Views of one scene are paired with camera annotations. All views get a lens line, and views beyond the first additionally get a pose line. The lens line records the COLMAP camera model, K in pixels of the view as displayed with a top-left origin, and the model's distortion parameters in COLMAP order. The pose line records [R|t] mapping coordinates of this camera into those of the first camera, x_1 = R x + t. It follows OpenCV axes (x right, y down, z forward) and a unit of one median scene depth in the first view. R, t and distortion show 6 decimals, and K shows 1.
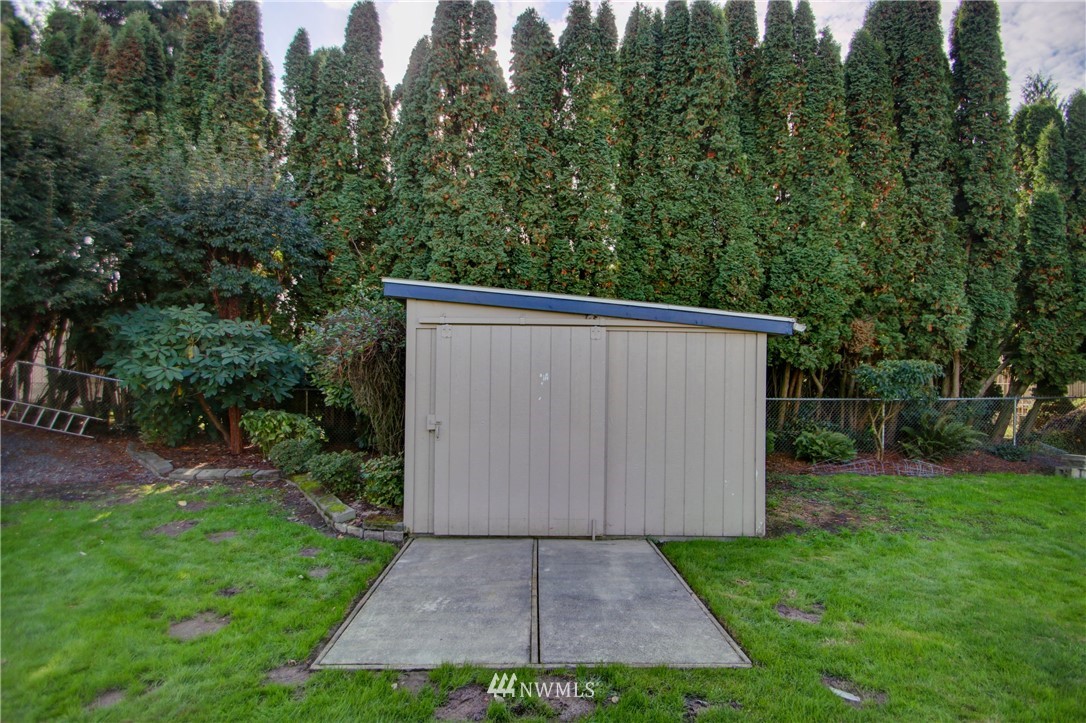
lens RADIAL K [[508.2, 0, 549.9], [0, 508.2, 375.2], [0, 0, 1]] dist [0.020867, -0.021175]
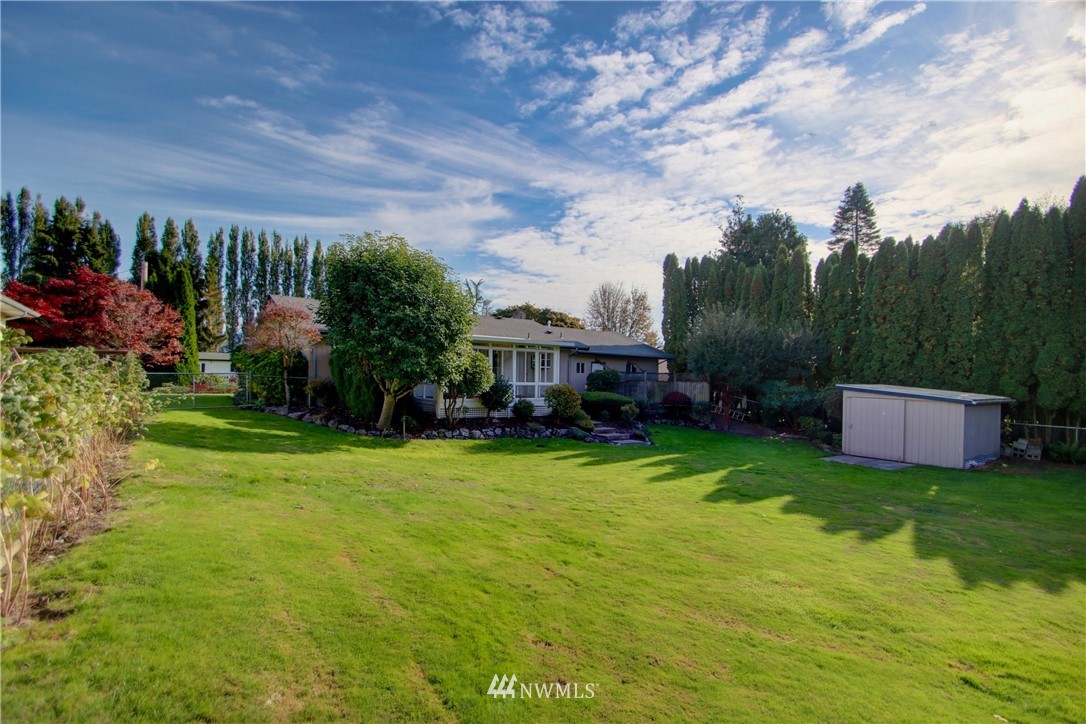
lens RADIAL K [[508.2, 0, 549.9], [0, 508.2, 375.7], [0, 0, 1]] dist [0.020867, -0.021175]
pose [[0.555806, 0.001895, -0.831310, 1.107397], [-0.004960, 0.999987, -0.001037, -0.162183], [0.831297, 0.004700, 0.555808, -1.934041]]
